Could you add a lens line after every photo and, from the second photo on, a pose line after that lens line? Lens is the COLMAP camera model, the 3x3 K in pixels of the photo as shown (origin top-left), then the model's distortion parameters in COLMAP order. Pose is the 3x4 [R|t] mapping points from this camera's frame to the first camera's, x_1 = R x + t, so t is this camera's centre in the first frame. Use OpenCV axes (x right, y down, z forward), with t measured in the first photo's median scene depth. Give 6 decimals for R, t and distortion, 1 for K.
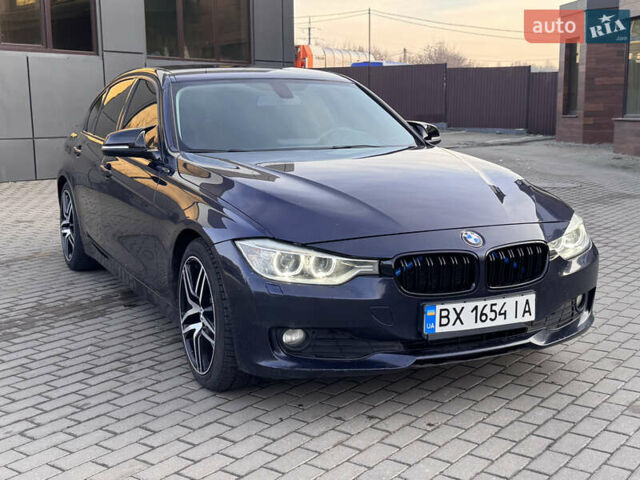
lens RADIAL K [[880.0, 0, 320.0], [0, 880.0, 240.0], [0, 0, 1]] dist [0.196031, -0.415952]
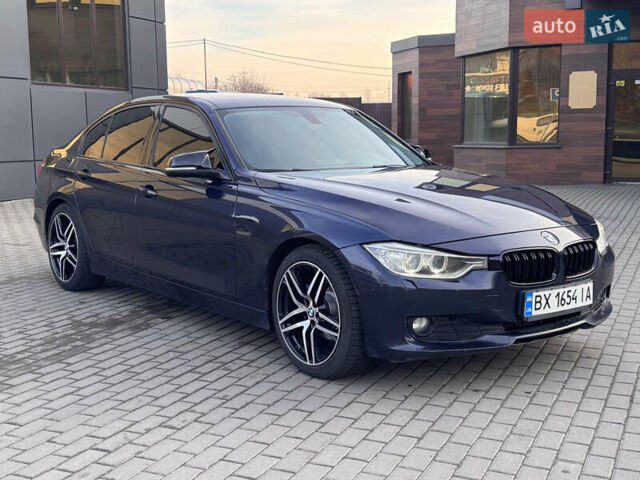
lens RADIAL K [[880.0, 0, 320.0], [0, 880.0, 240.0], [0, 0, 1]] dist [0.196031, -0.415952]
pose [[0.974235, -0.027144, 0.223894, -0.404807], [0.034128, 0.999042, -0.027383, 0.024265], [-0.222936, 0.034318, 0.974229, -0.117352]]
